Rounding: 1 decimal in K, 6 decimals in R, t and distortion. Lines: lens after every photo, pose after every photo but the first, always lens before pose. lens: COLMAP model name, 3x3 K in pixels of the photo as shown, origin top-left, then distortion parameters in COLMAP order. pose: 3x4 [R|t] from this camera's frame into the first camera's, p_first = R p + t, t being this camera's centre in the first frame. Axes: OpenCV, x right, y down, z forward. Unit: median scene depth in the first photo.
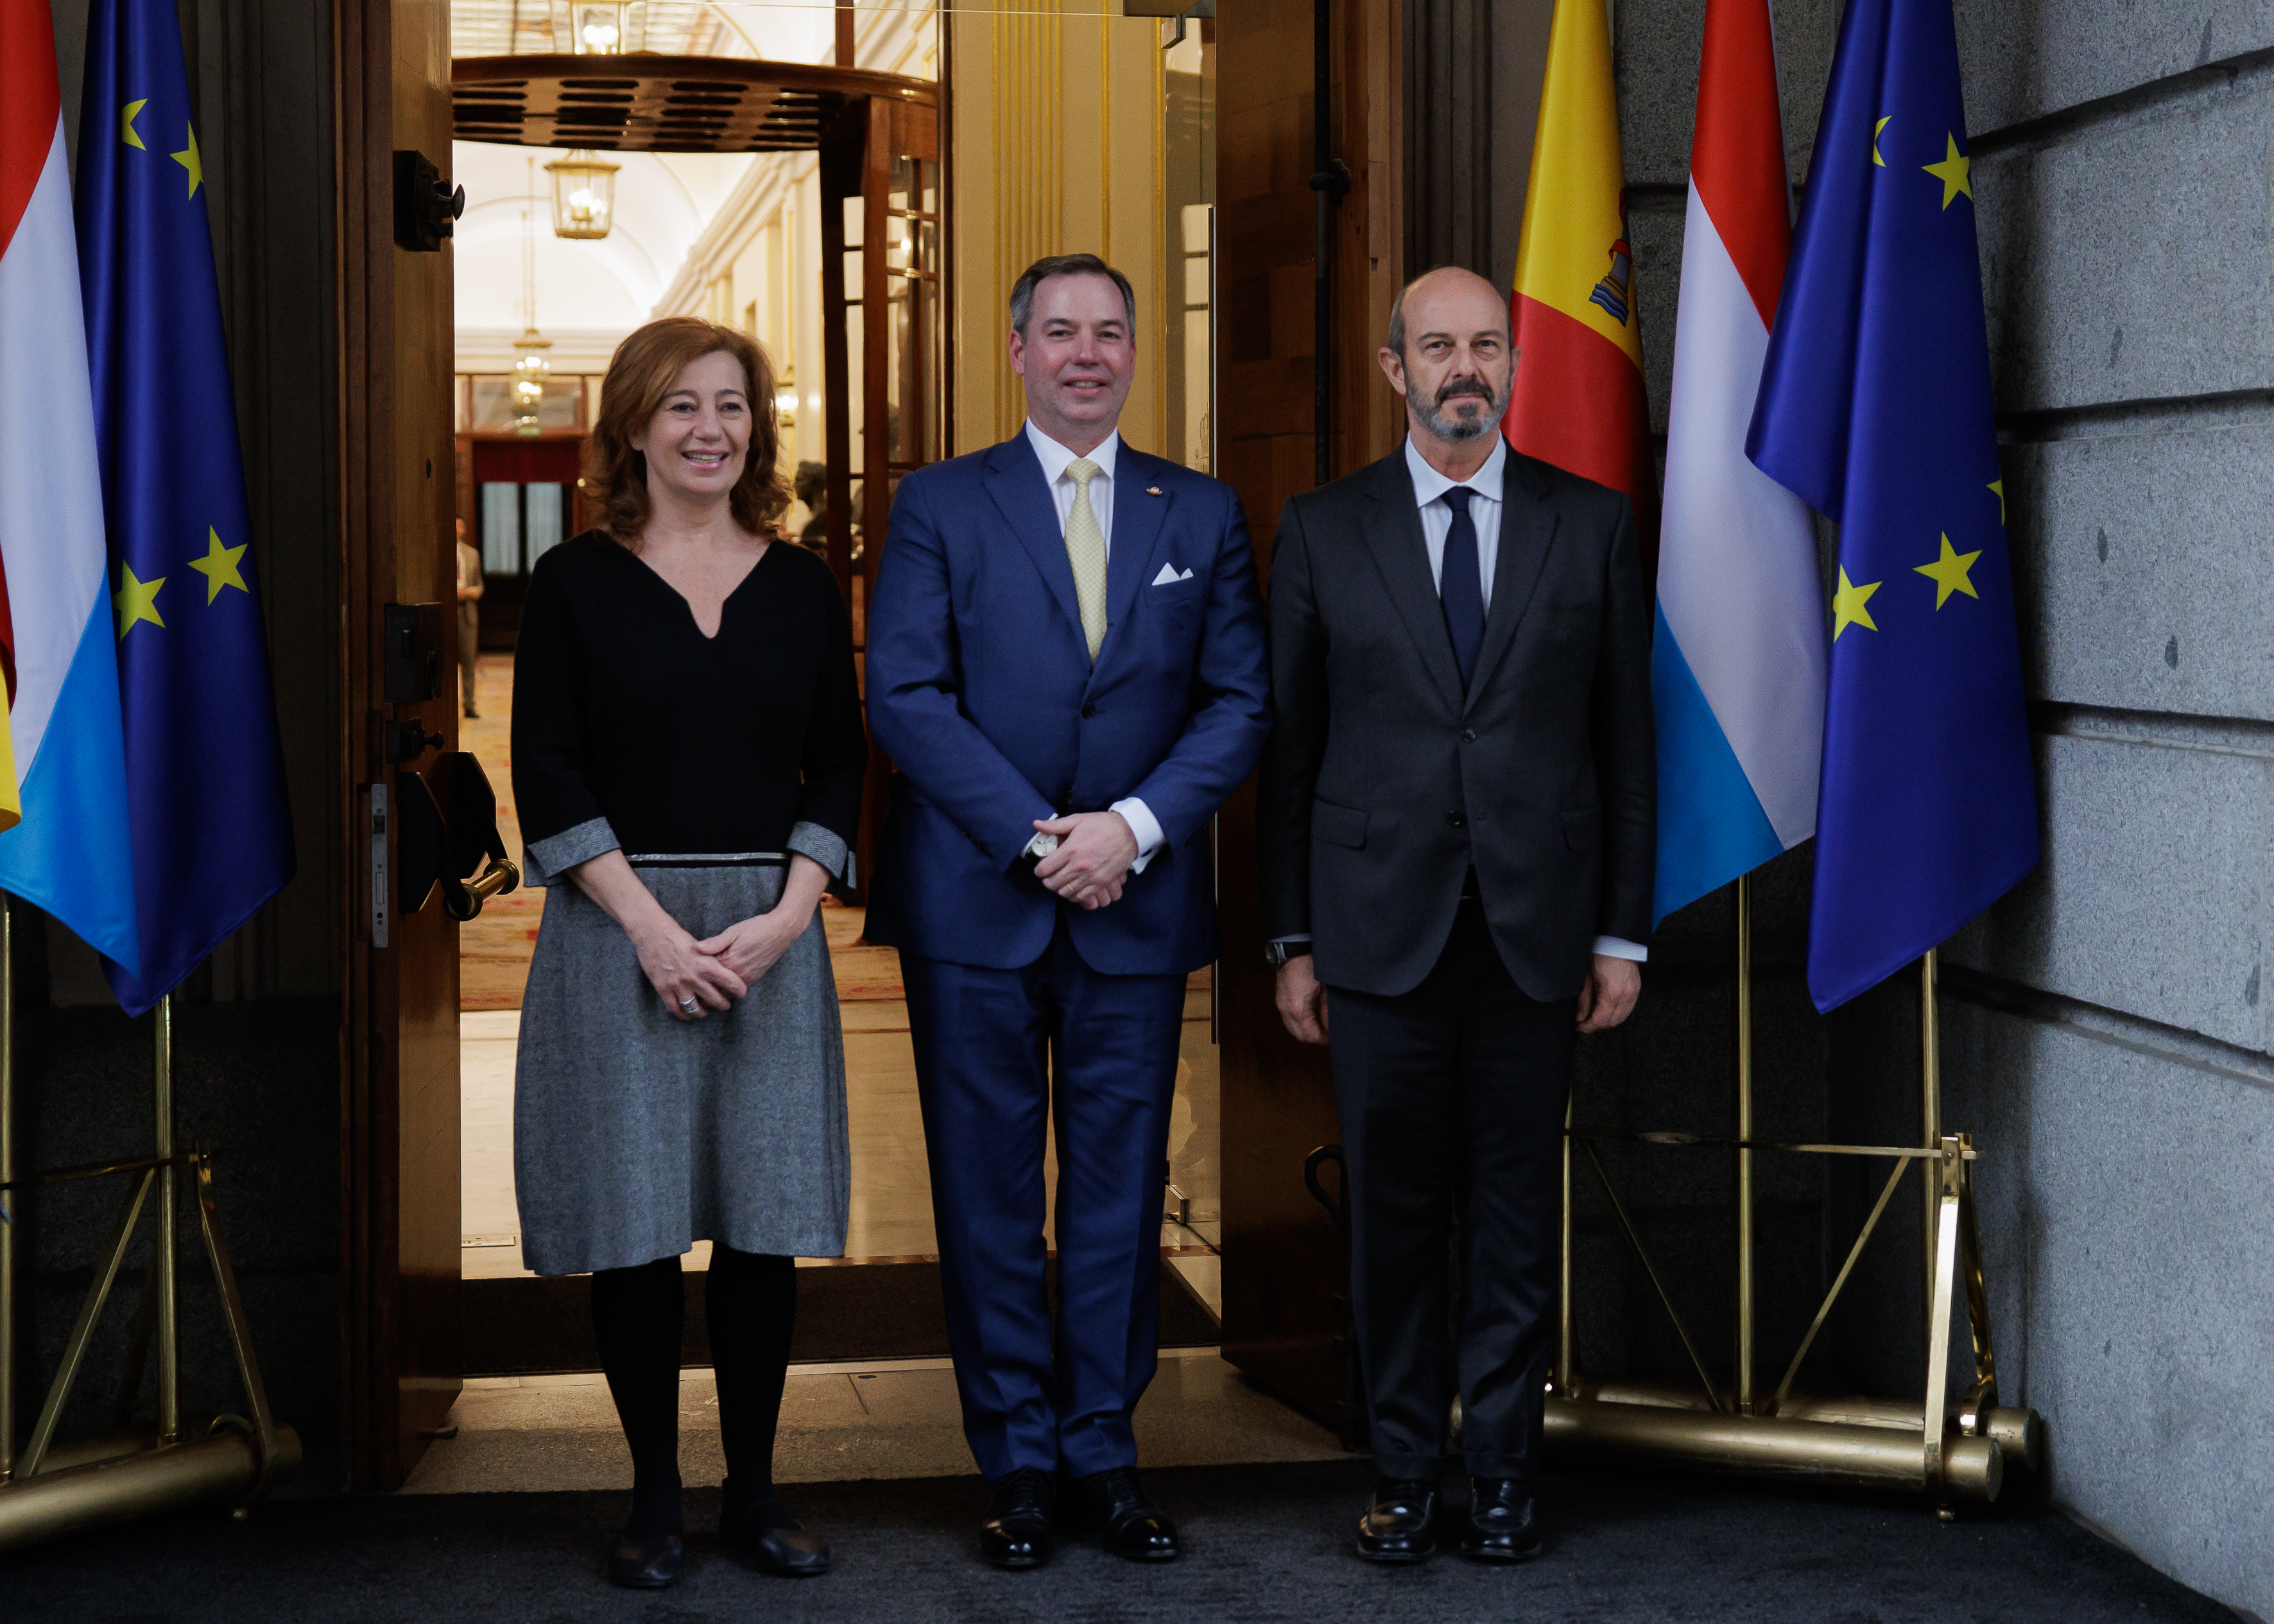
lens RADIAL K [[3774.5, 0, 1133.4], [0, 3774.5, 804.7], [0, 0, 1]] dist [0.076718, 0.000000]
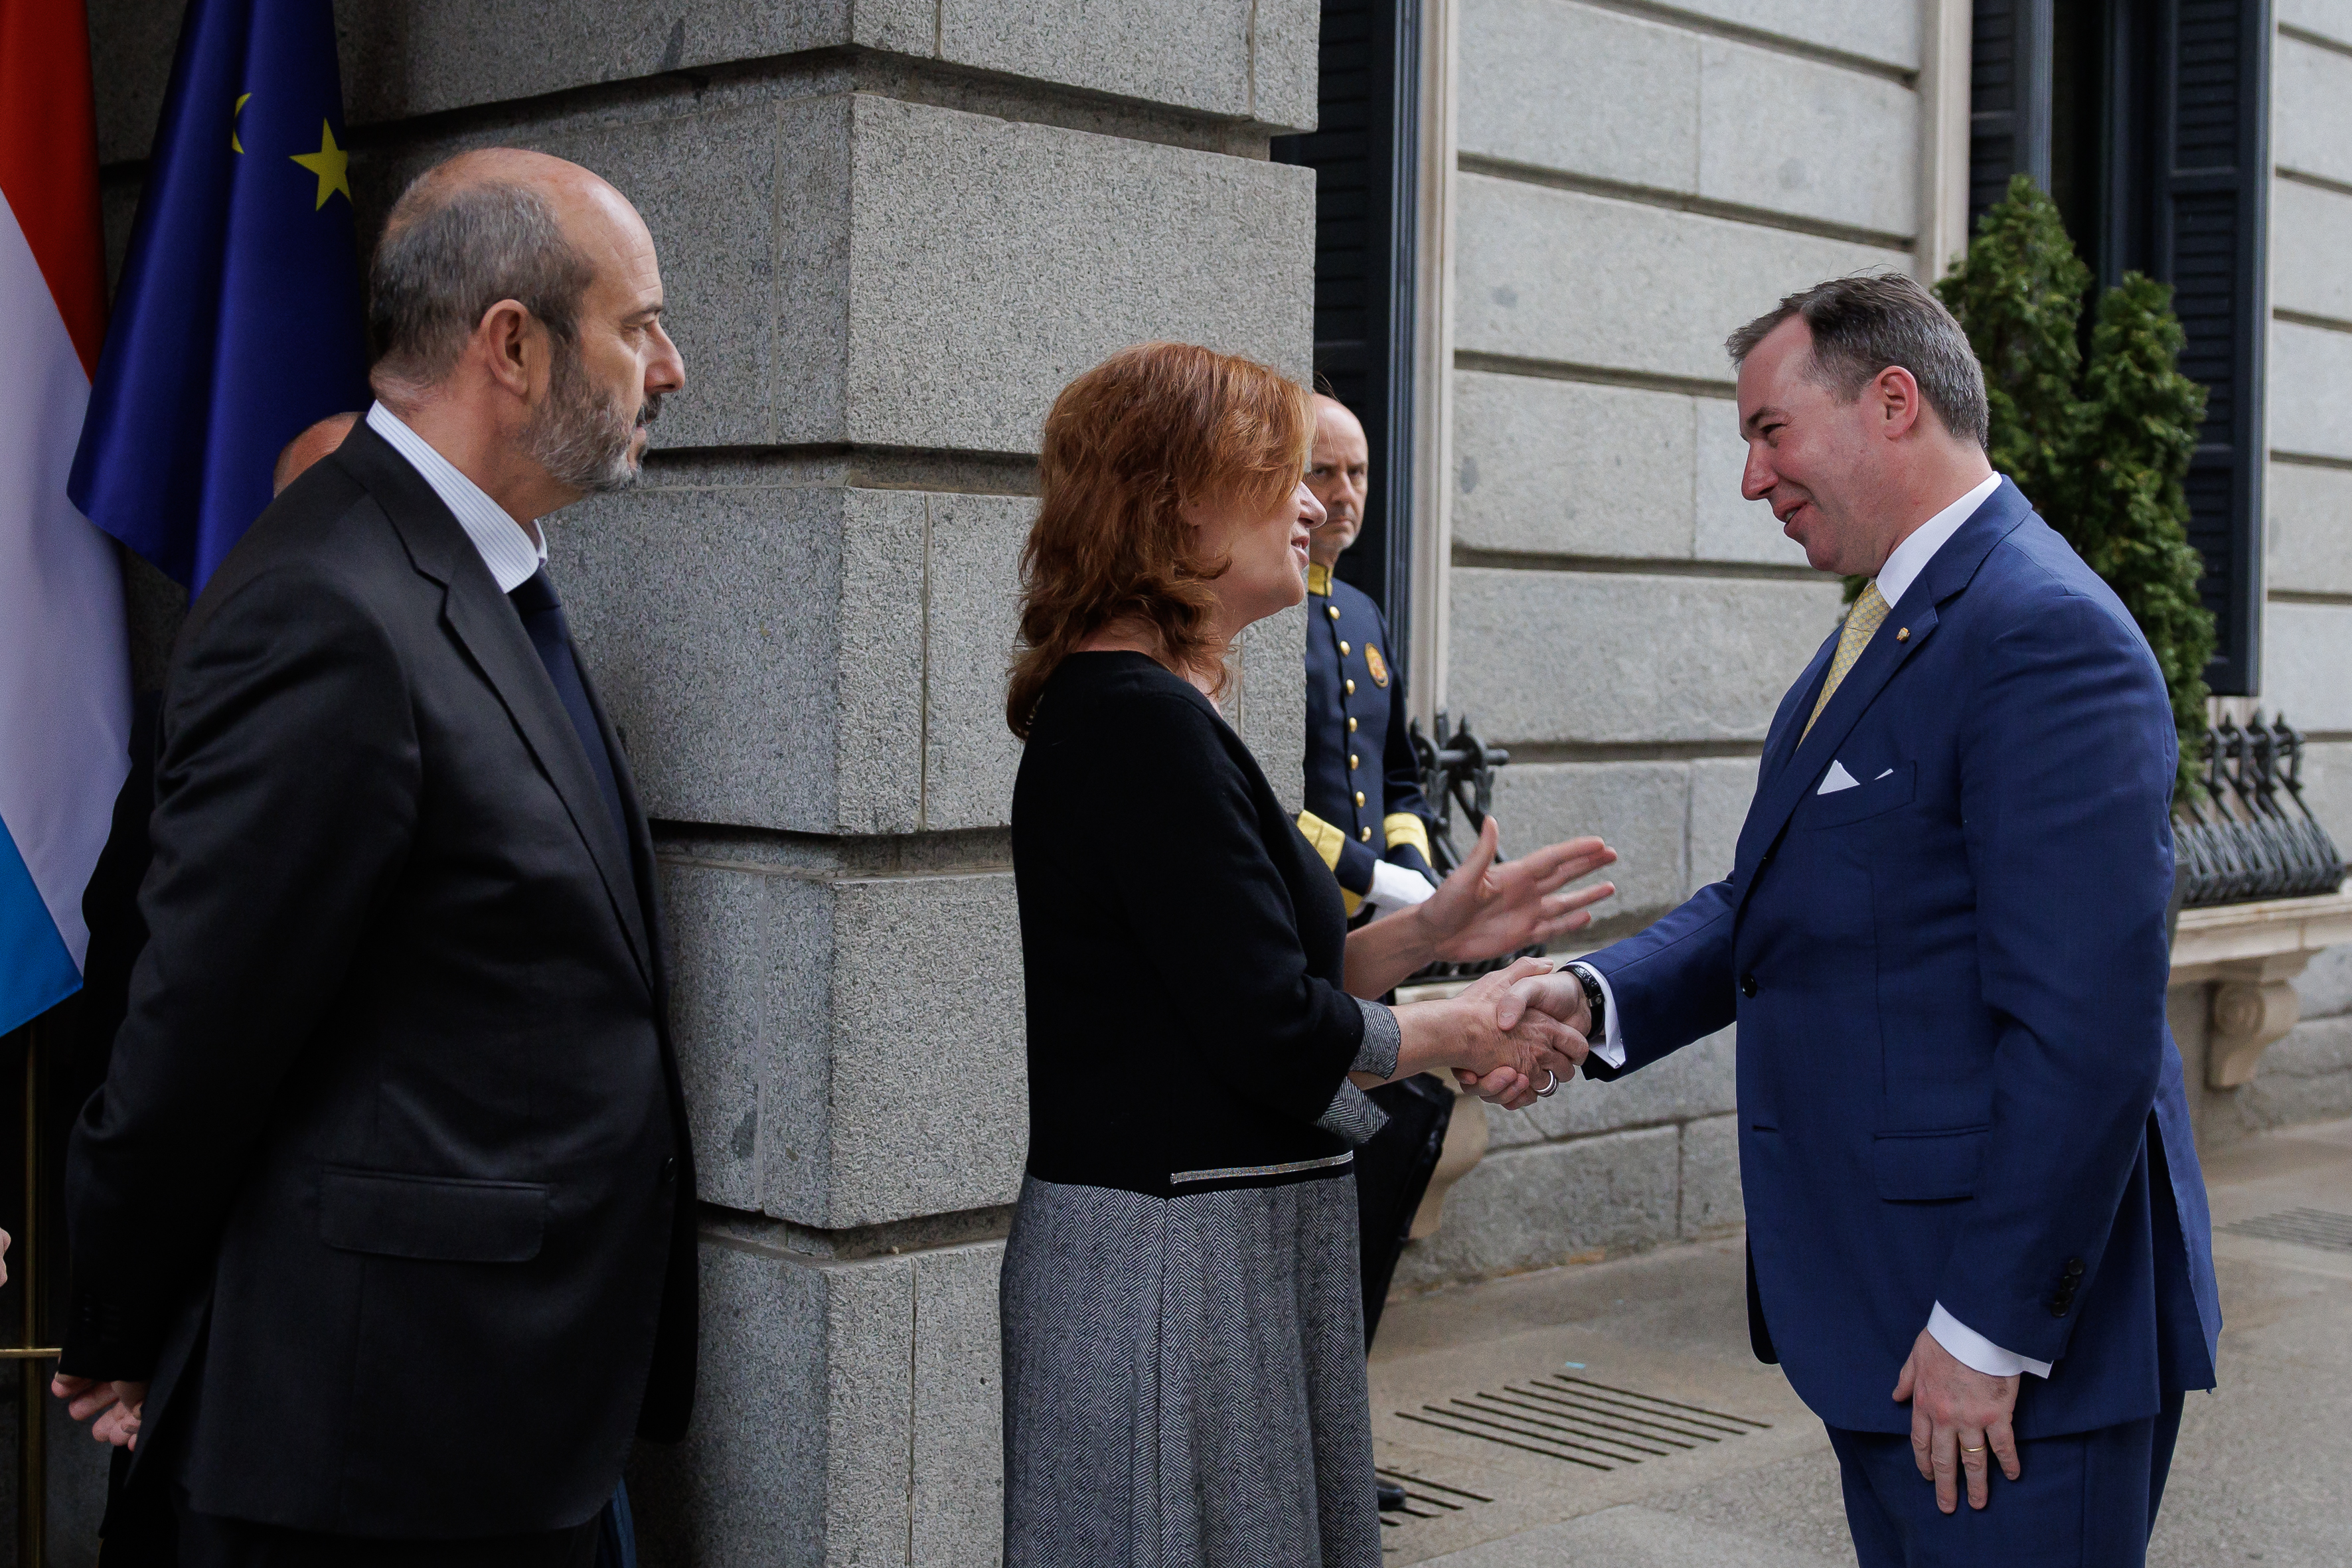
lens RADIAL K [[3223.2, 0, 1227.3], [0, 3223.2, 744.2], [0, 0, 1]] dist [-0.031691, 0.000000]
pose [[0.780179, 0.008069, 0.625504, -0.073605], [0.010964, 0.999587, -0.026569, -0.019489], [-0.625460, 0.027587, 0.779768, 0.341482]]
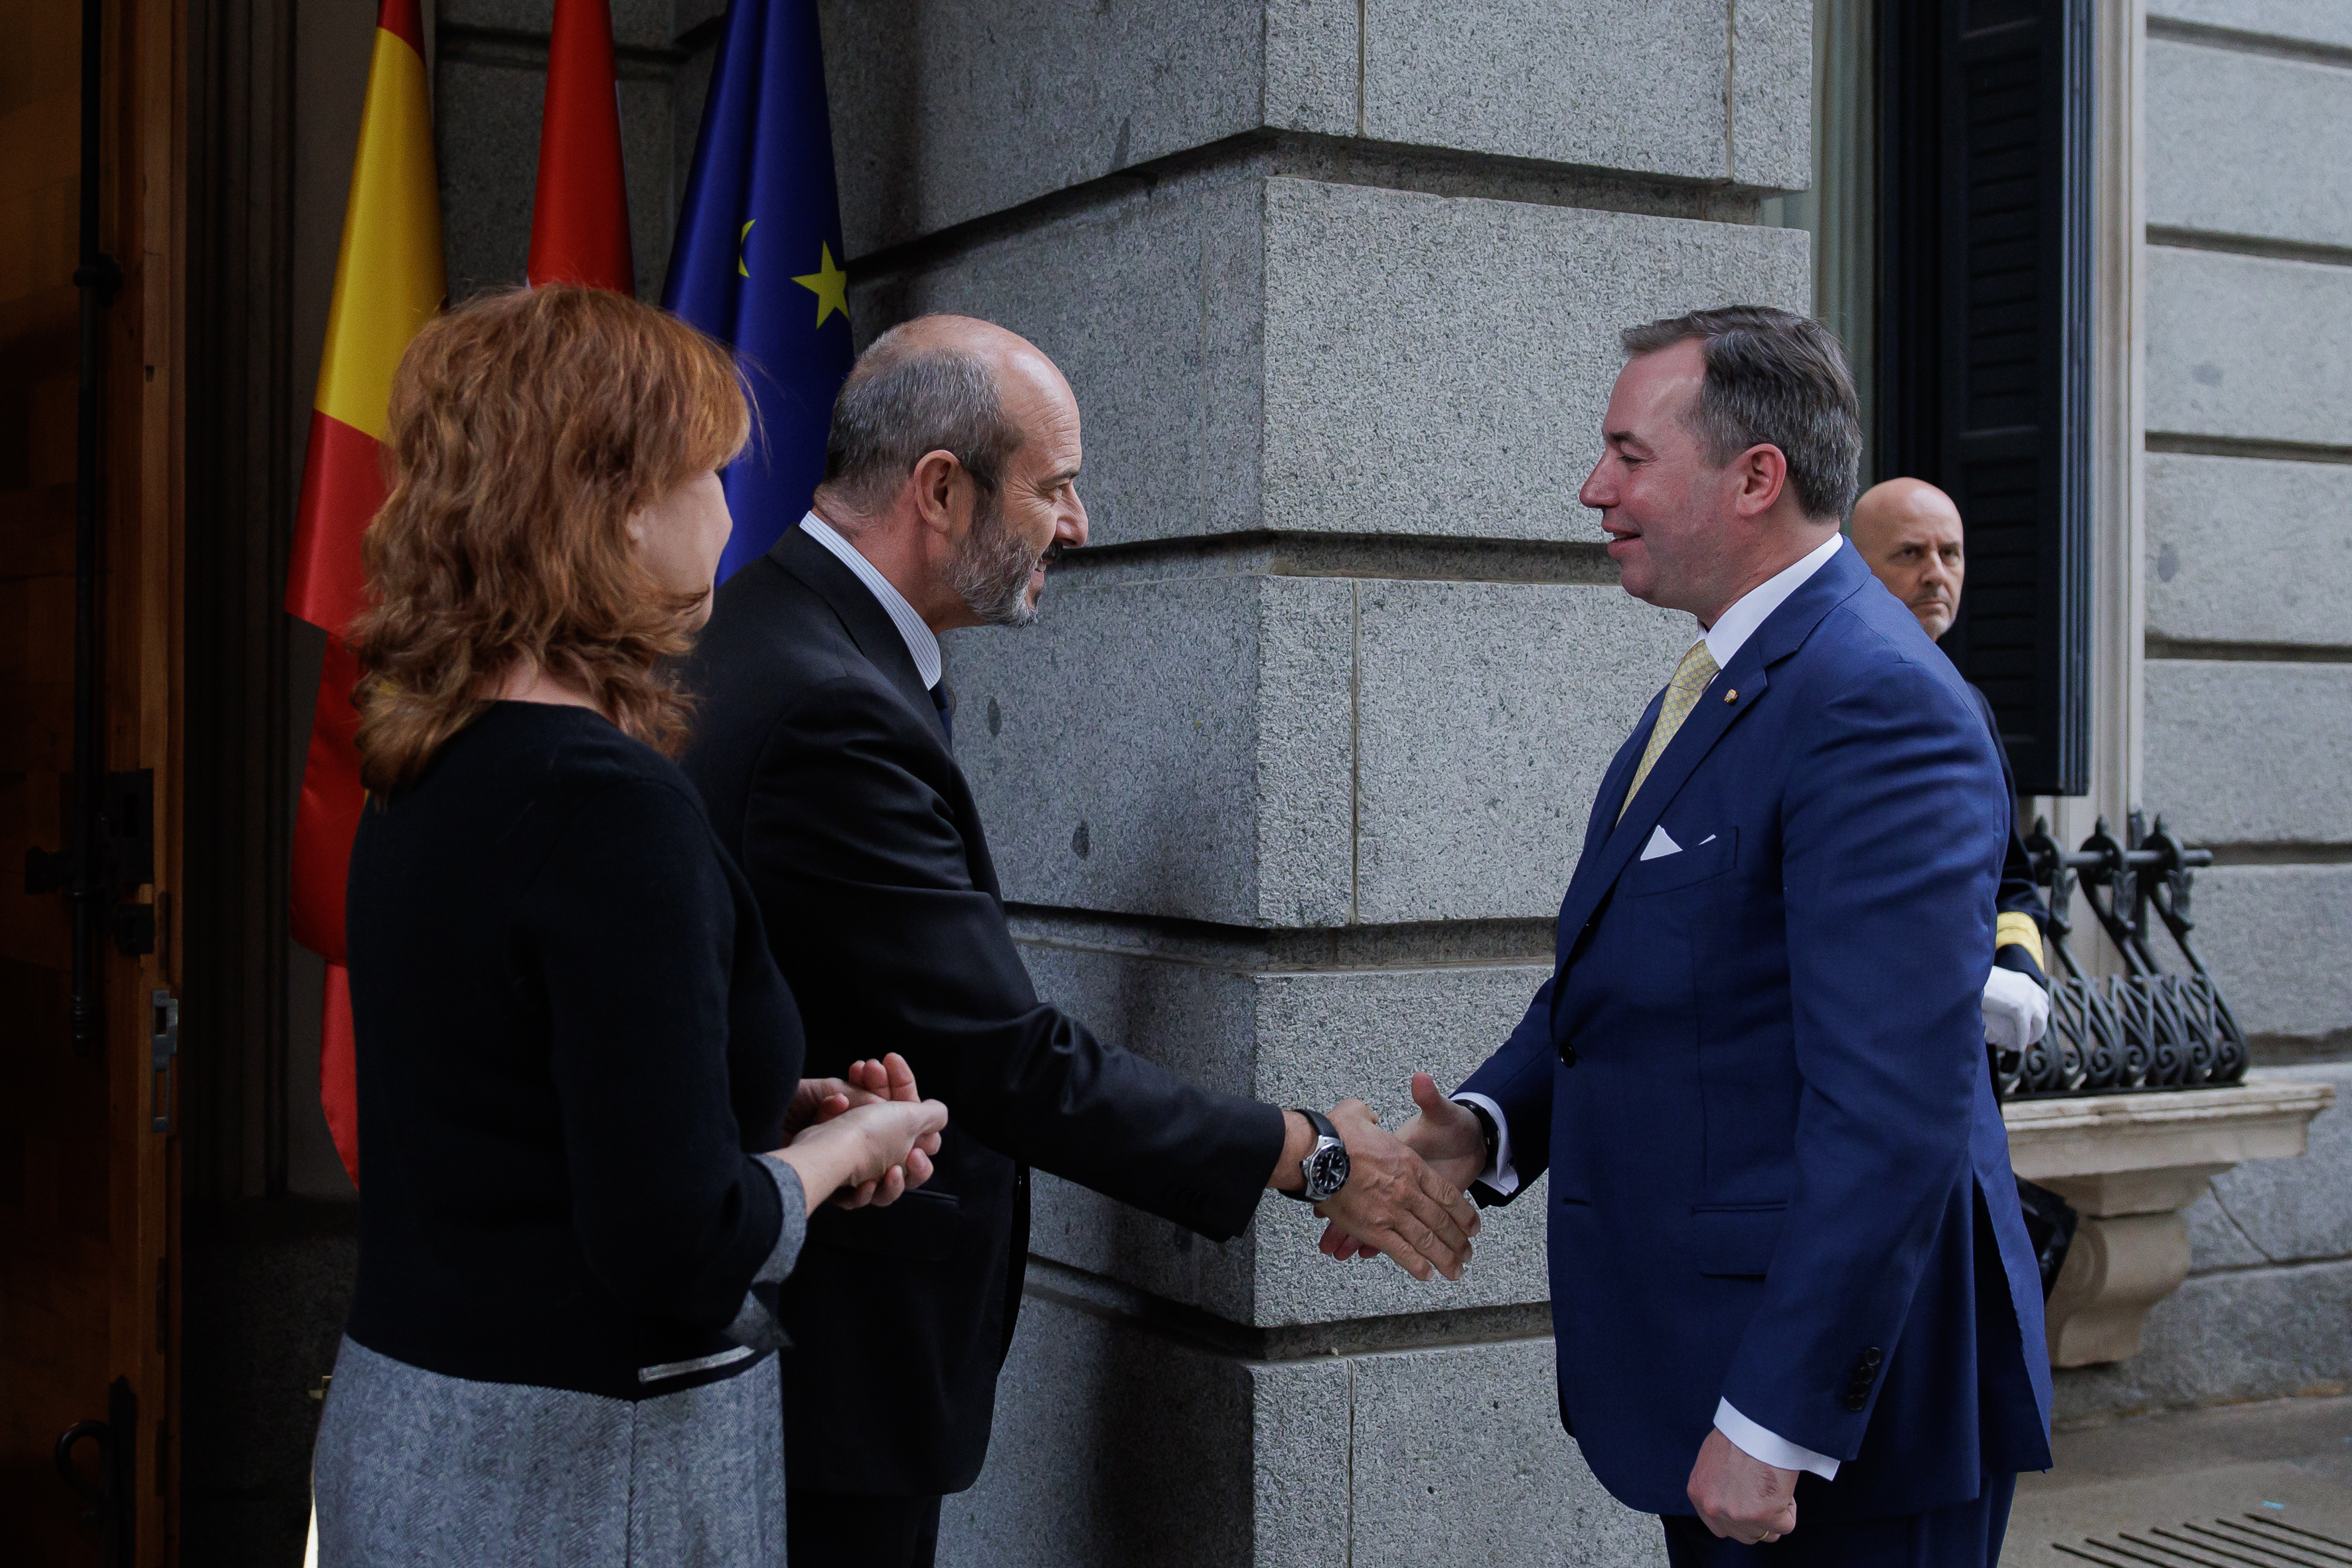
lens RADIAL K [[3058.3, 0, 1117.2], [0, 3058.3, 817.4], [0, 0, 1]] dist [-0.037716, 0.000000]
pose [[0.938747, 0.011185, 0.344424, 0.039119], [0.003294, 0.999136, -0.041424, -0.016010], [-0.344590, 0.040021, 0.937900, 0.335512]]
